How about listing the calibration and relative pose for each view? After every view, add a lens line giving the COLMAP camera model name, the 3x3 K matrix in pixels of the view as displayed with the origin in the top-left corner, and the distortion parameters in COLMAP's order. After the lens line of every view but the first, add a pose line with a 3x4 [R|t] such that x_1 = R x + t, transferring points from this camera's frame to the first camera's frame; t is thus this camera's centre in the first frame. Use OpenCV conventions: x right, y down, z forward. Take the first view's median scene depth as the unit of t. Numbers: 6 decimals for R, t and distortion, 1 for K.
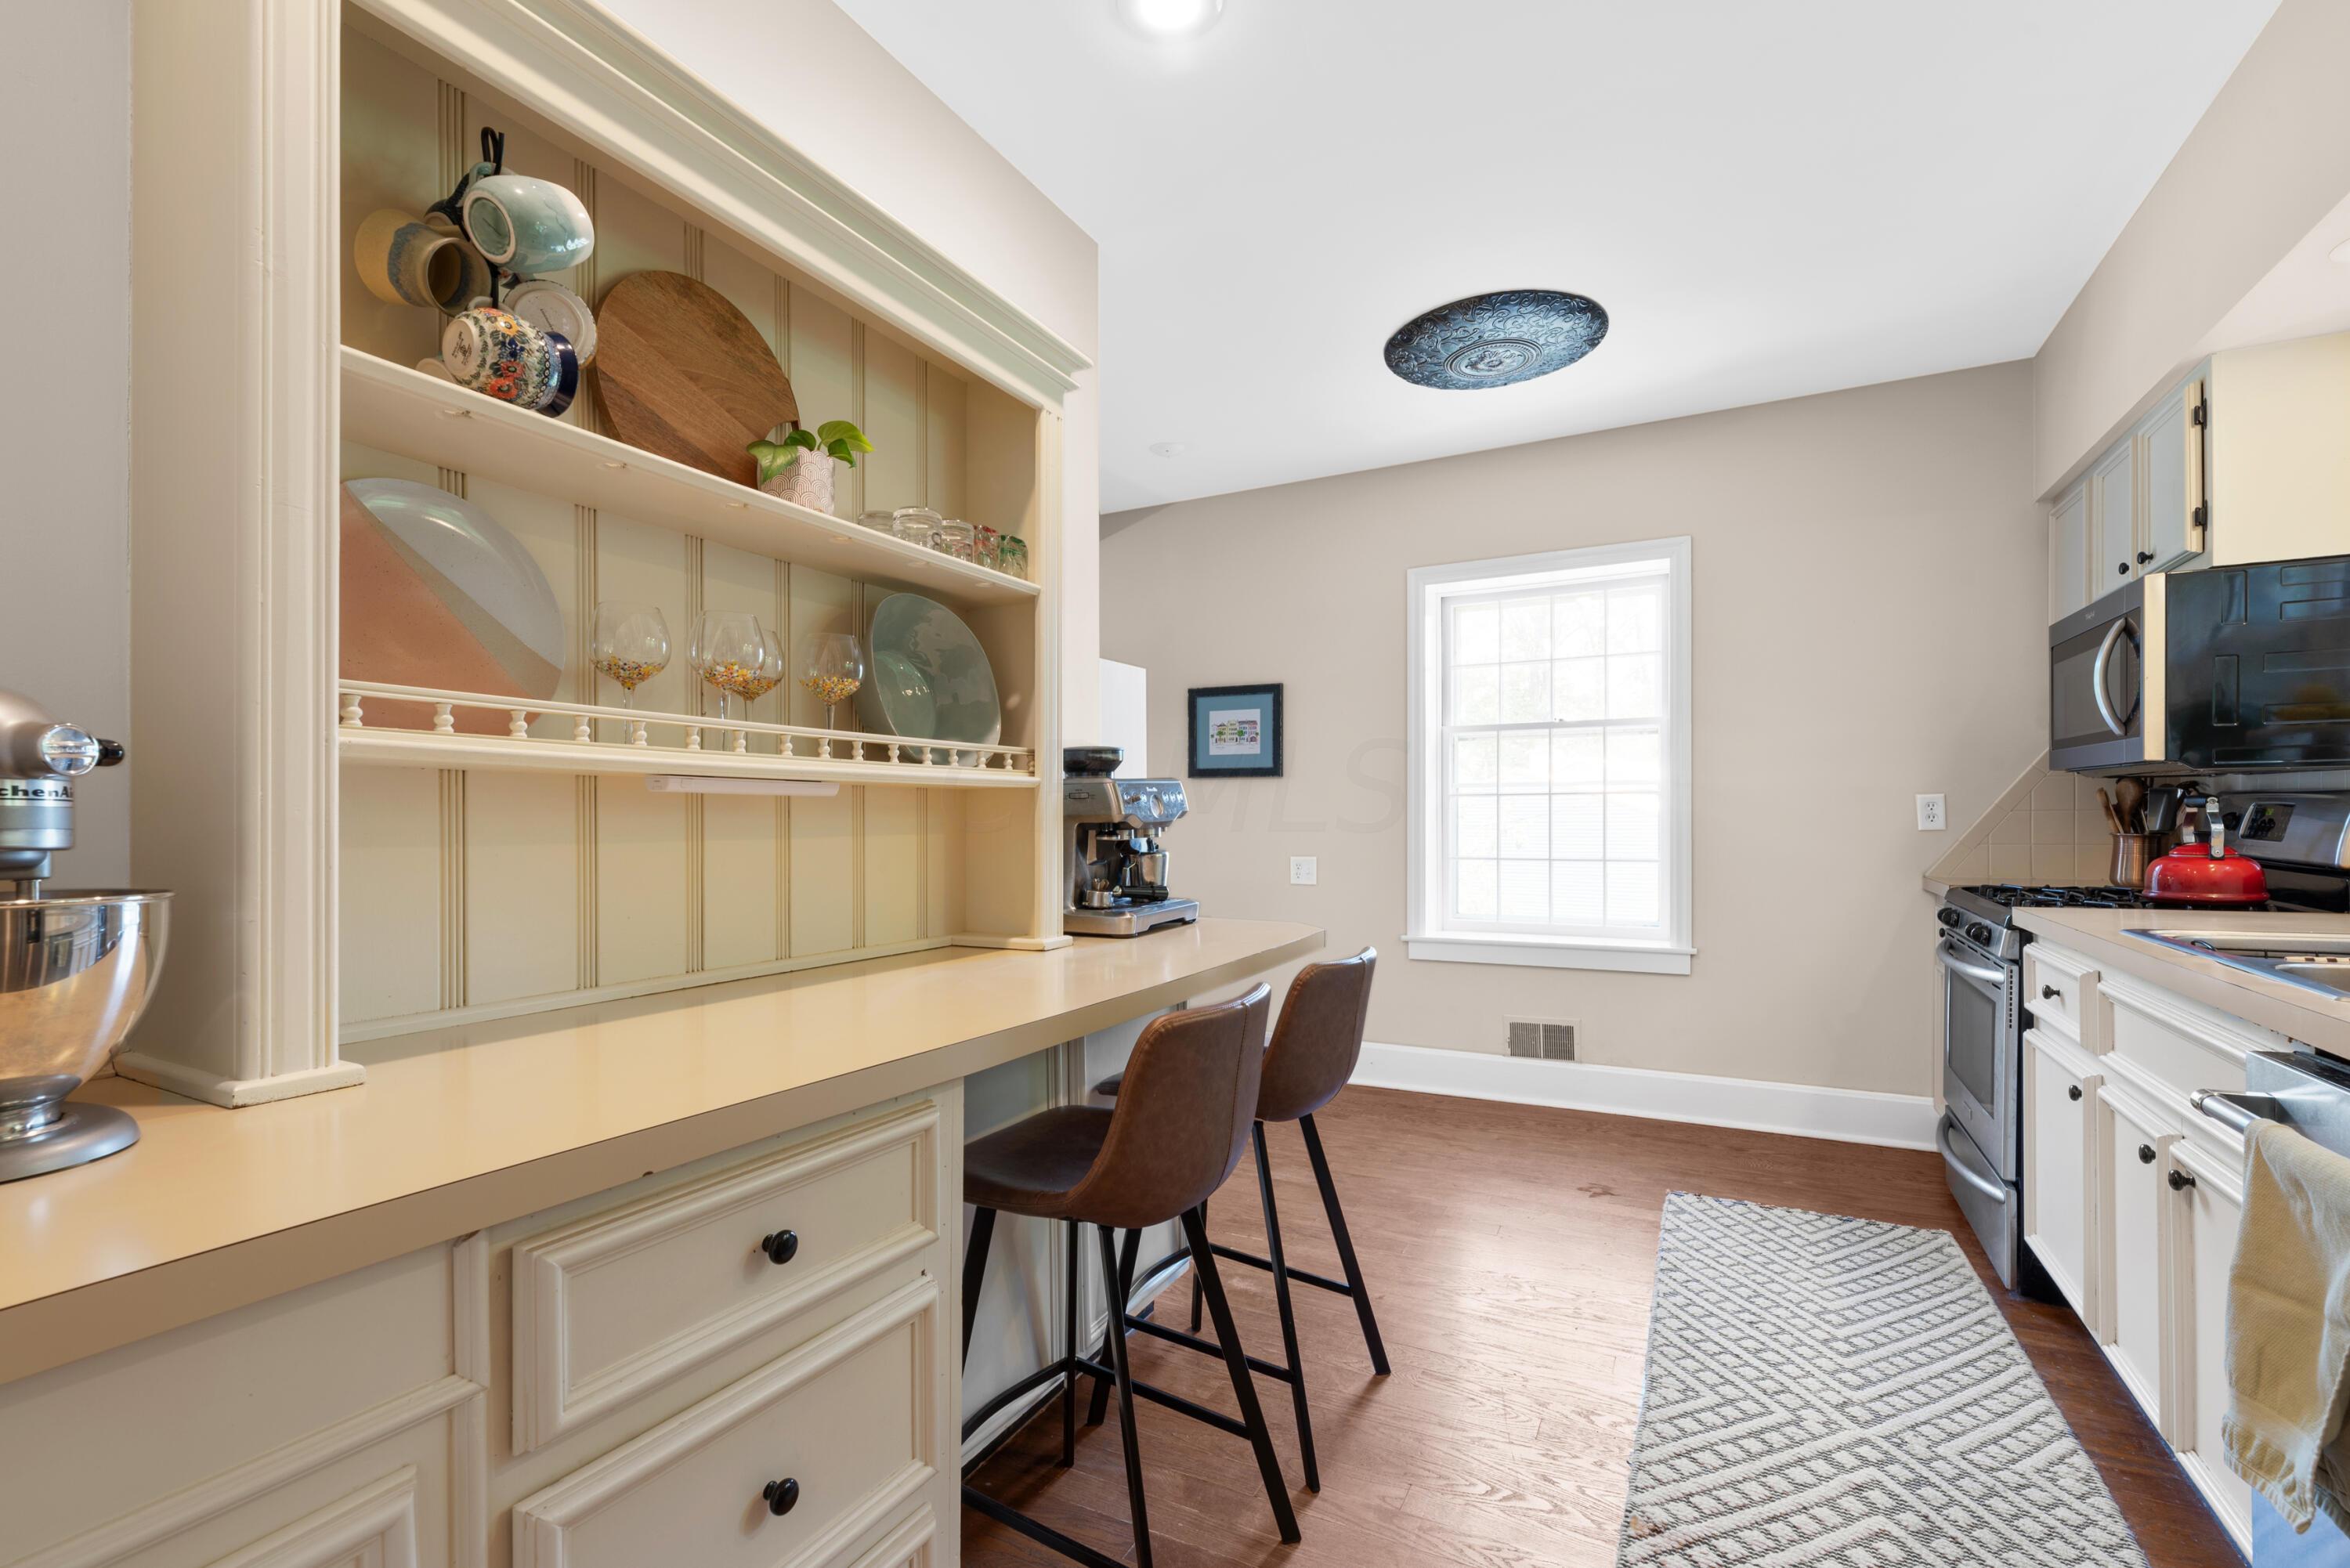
lens RADIAL K [[1024.0, 0, 1175.0], [0, 1024.0, 784.0], [0, 0, 1]] dist [0.000777, 0.000019]
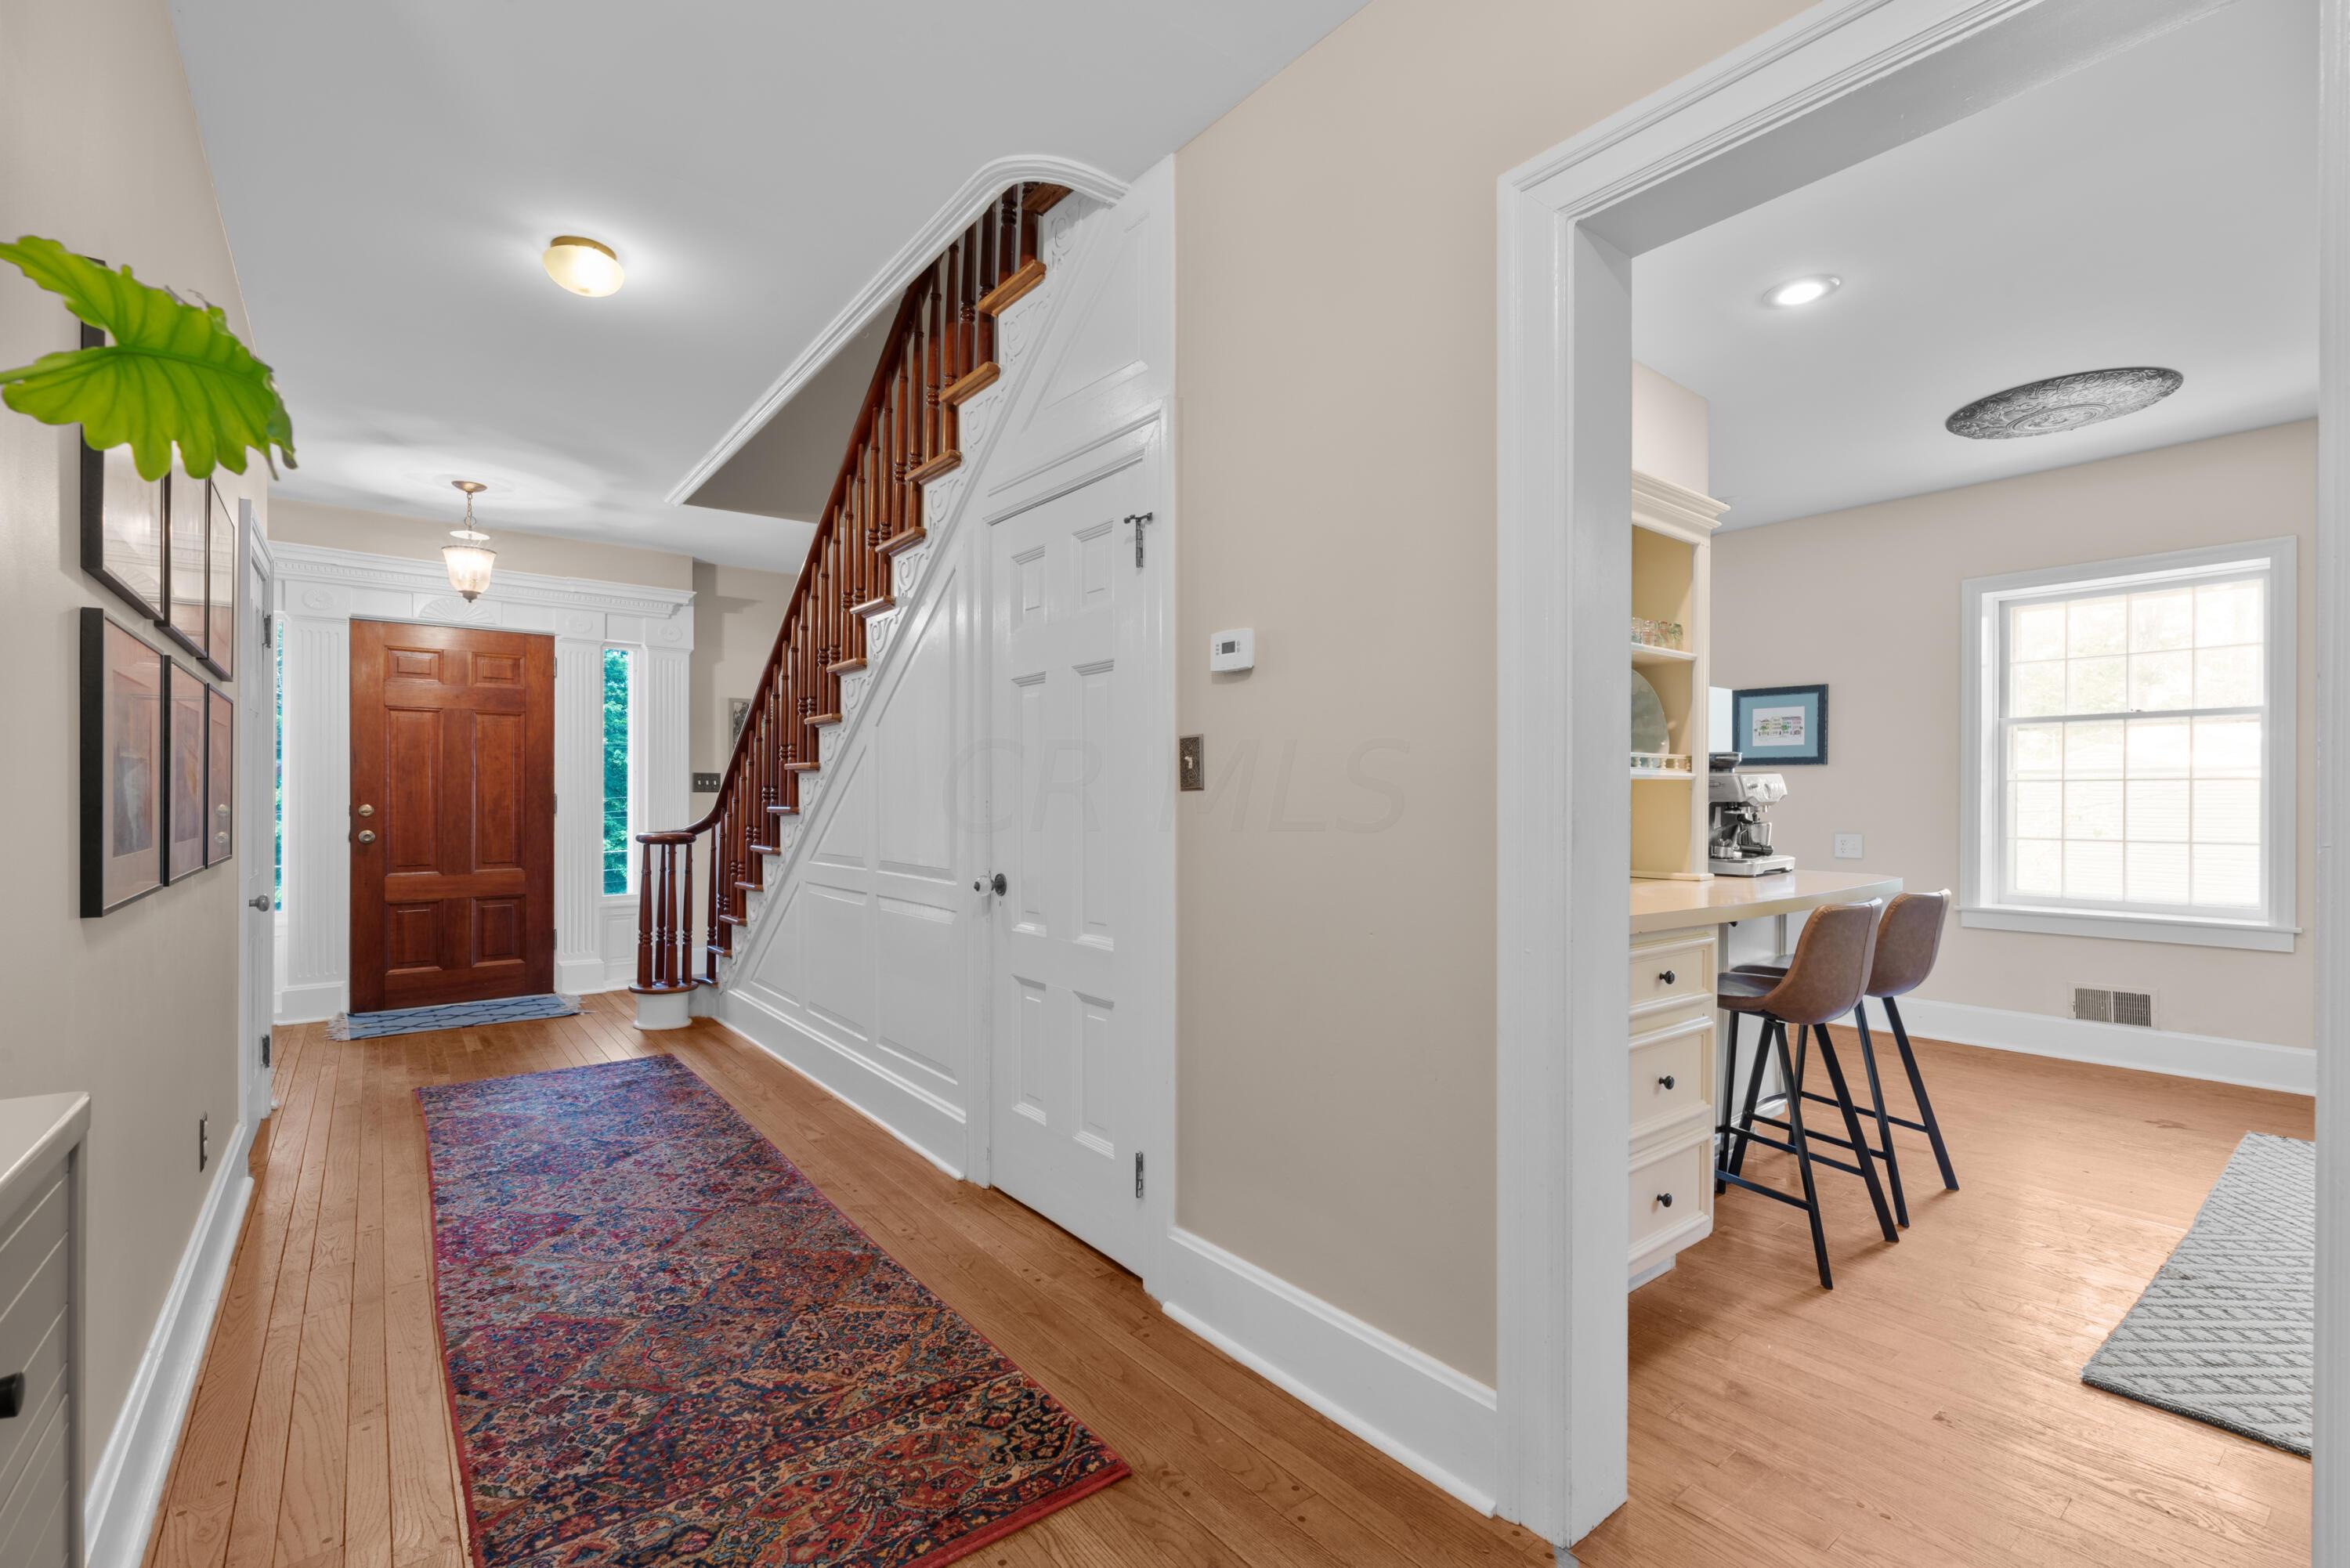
lens RADIAL K [[1024.0, 0, 1175.0], [0, 1024.0, 784.0], [0, 0, 1]] dist [0.000777, 0.000019]
pose [[0.915092, -0.000561, -0.403246, -0.162374], [0.007661, 0.999843, 0.015993, -0.015180], [0.403173, -0.017725, 0.914952, -0.559913]]
